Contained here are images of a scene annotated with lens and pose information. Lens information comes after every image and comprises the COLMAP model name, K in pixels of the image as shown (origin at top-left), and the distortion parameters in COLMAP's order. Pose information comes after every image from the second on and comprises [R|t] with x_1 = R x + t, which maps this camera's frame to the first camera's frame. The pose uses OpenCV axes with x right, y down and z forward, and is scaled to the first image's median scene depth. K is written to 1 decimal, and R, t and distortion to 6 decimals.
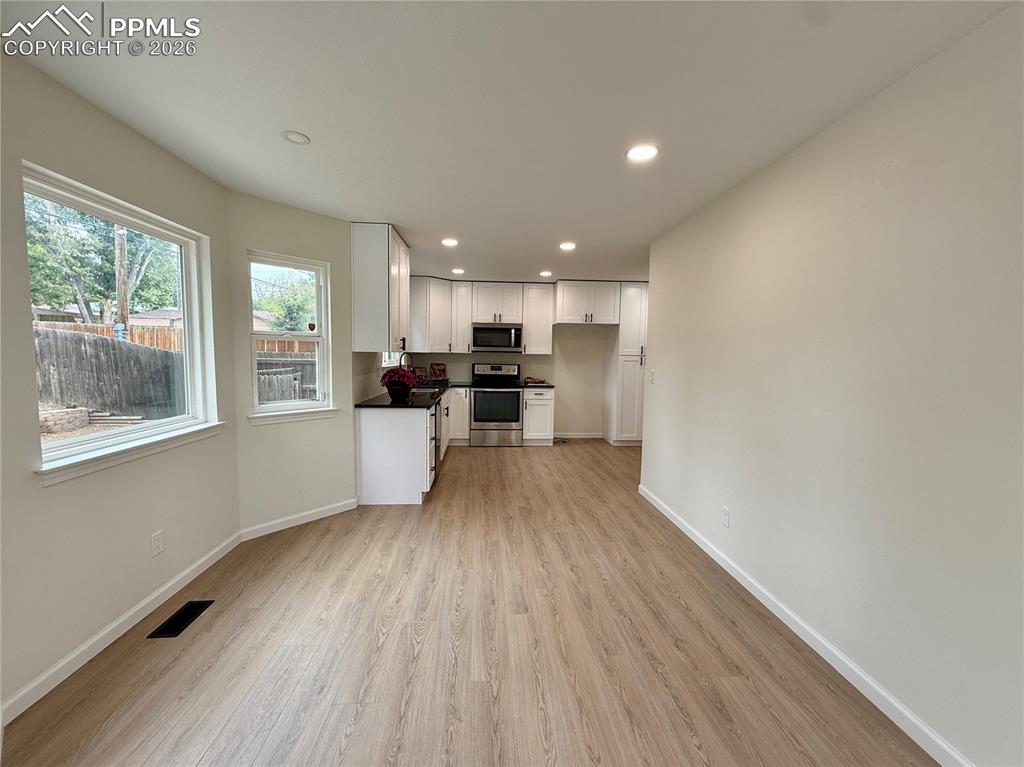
lens RADIAL K [[407.6, 0, 508.8], [0, 407.6, 383.6], [0, 0, 1]] dist [0.000411, -0.000571]
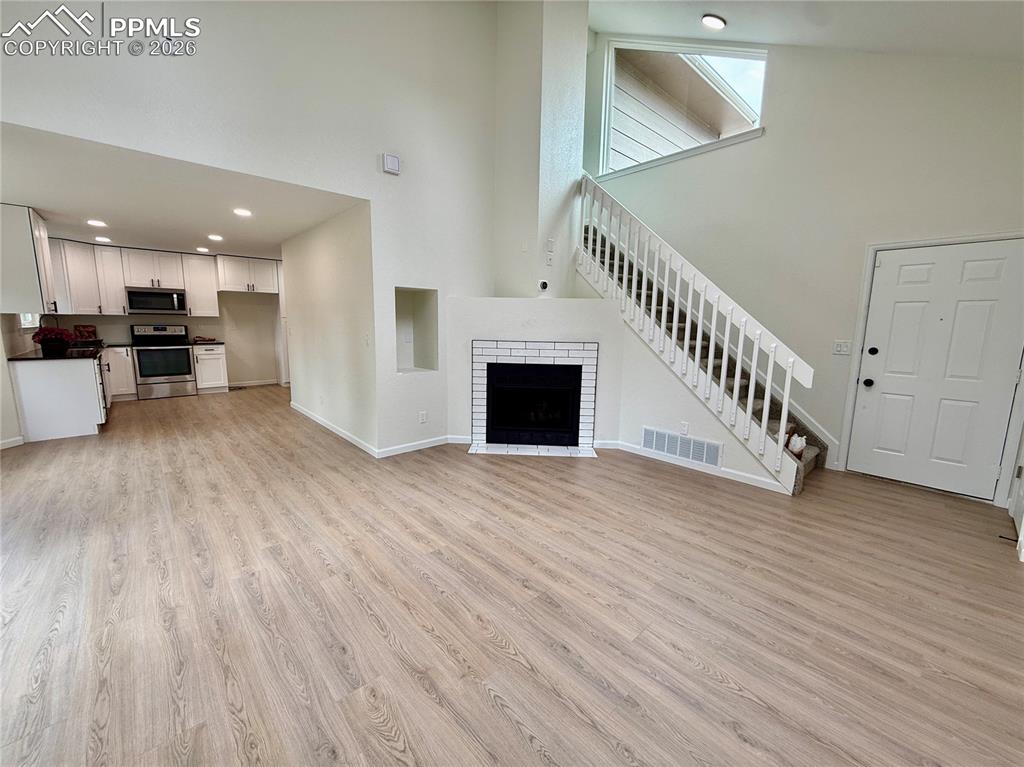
lens RADIAL K [[407.6, 0, 510.5], [0, 407.6, 383.0], [0, 0, 1]] dist [0.000411, -0.000571]
pose [[0.780238, -0.097151, 0.617893, 0.014555], [0.042291, 0.993797, 0.102851, 0.037519], [-0.624052, -0.054117, 0.779507, -0.504826]]
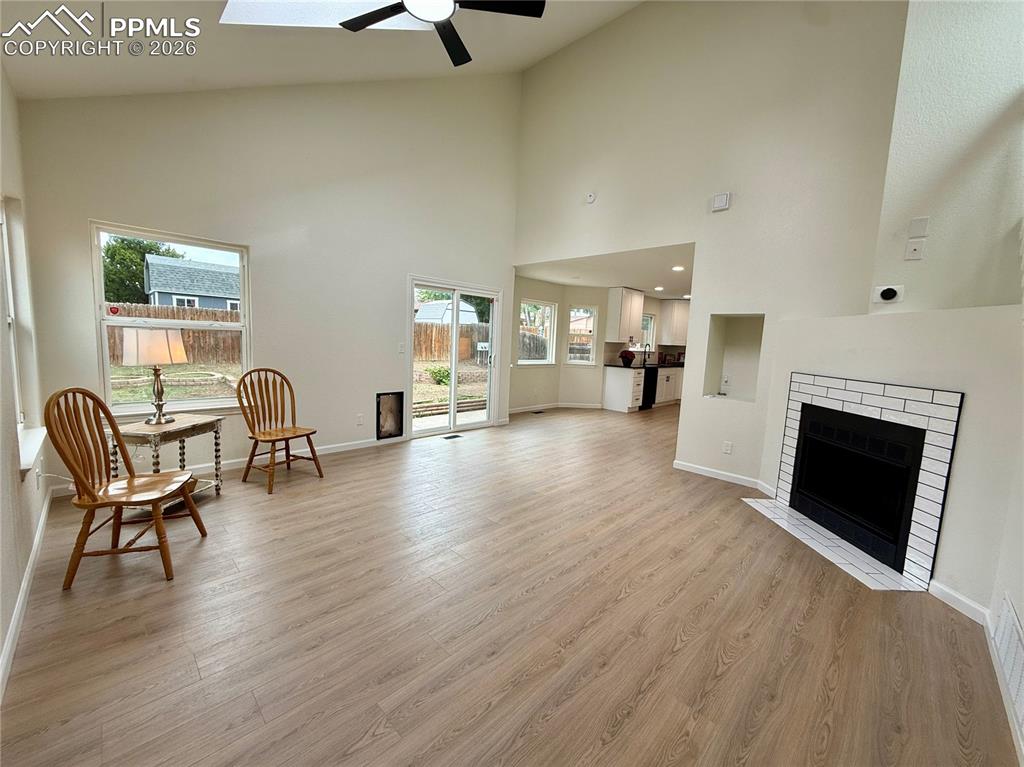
lens RADIAL K [[407.6, 0, 507.3], [0, 407.6, 383.1], [0, 0, 1]] dist [0.000411, -0.000571]
pose [[0.662295, 0.094239, -0.743293, 0.605417], [-0.089278, 0.994916, 0.046591, 0.059109], [0.743905, 0.035503, 0.667341, -0.589524]]
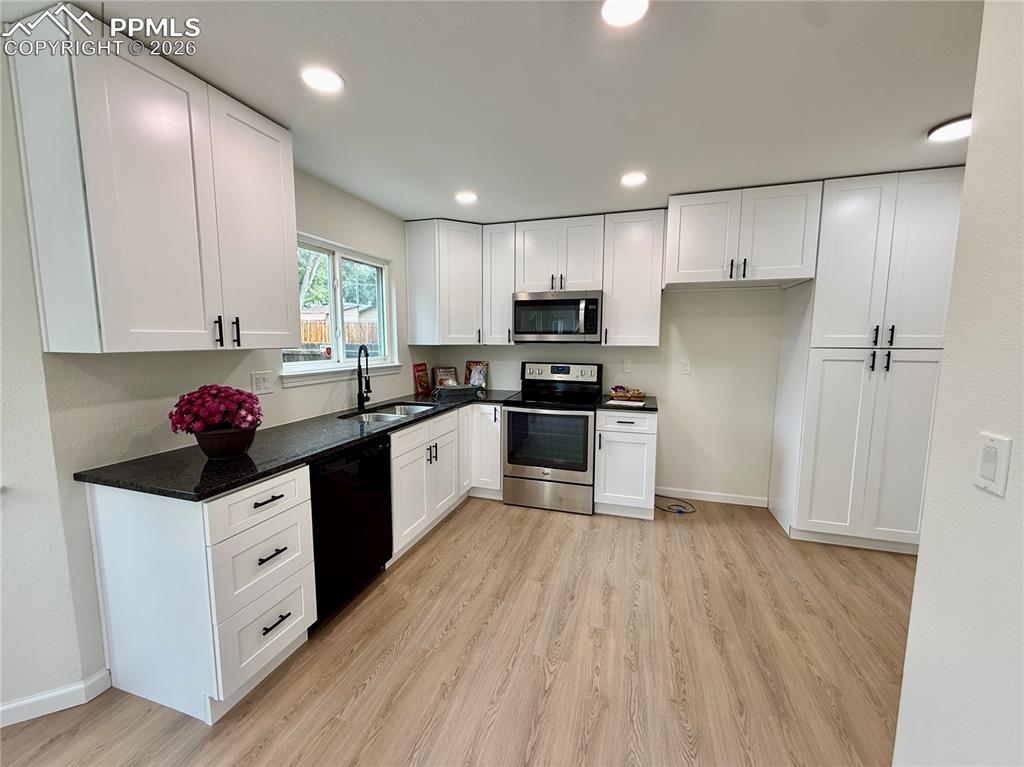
lens RADIAL K [[407.6, 0, 510.0], [0, 407.6, 383.8], [0, 0, 1]] dist [0.000411, -0.000571]
pose [[0.931049, 0.026366, -0.363939, 0.126439], [-0.015002, 0.999309, 0.034019, -0.039988], [0.364585, -0.026214, 0.930801, 0.461794]]
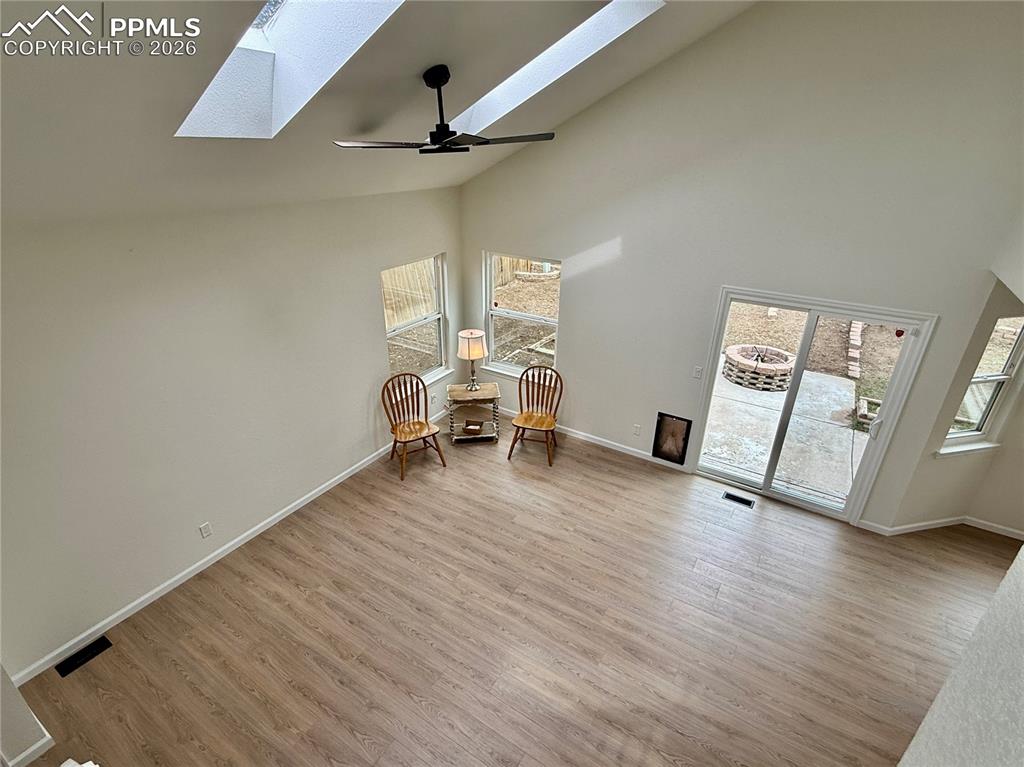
lens RADIAL K [[507.1, 0, 512.2], [0, 507.1, 381.8], [0, 0, 1]] dist [0.001873, 0.000819]
pose [[-0.584143, 0.326839, -0.742936, 0.655635], [-0.079425, 0.887928, 0.453074, -0.308246], [0.807756, 0.323668, -0.492717, -0.010185]]
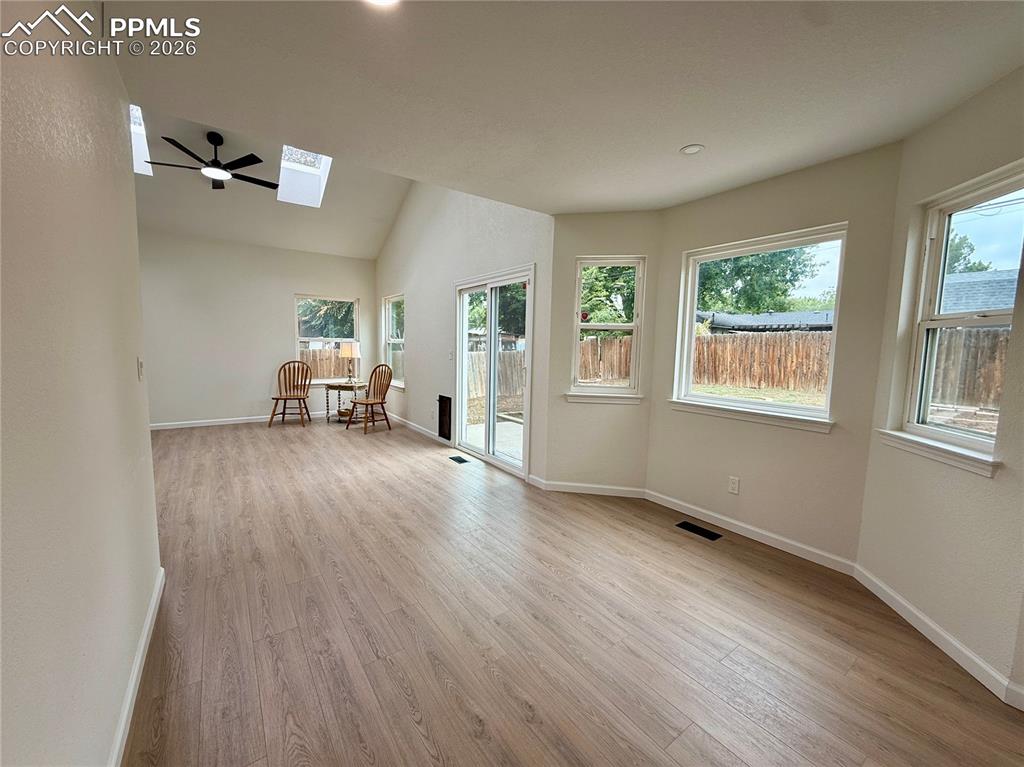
lens RADIAL K [[407.6, 0, 511.0], [0, 407.6, 383.3], [0, 0, 1]] dist [0.000411, -0.000571]
pose [[-0.845819, 0.017996, -0.533166, 0.180167], [-0.073115, 0.986089, 0.149273, -0.034810], [0.528436, 0.165240, -0.832737, 0.624156]]
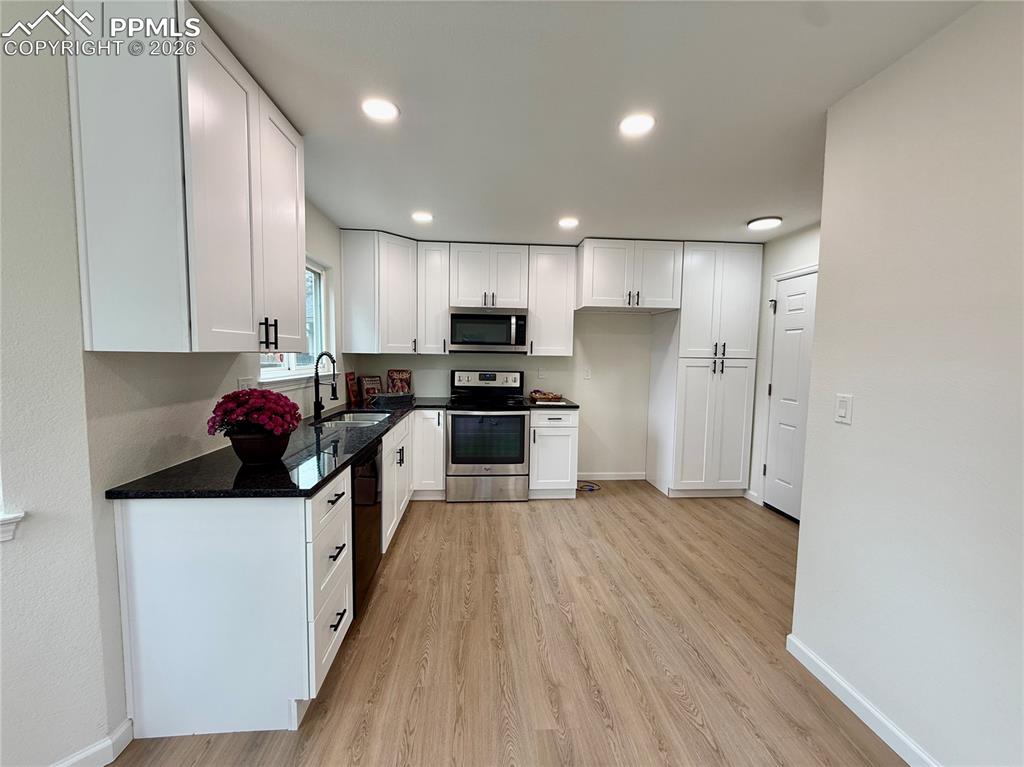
lens RADIAL K [[407.6, 0, 509.1], [0, 407.6, 383.0], [0, 0, 1]] dist [0.000411, -0.000571]
pose [[0.999895, -0.002159, 0.014300, -0.005839], [0.002200, 0.999993, -0.002869, -0.028504], [-0.014294, 0.002900, 0.999894, 0.371126]]
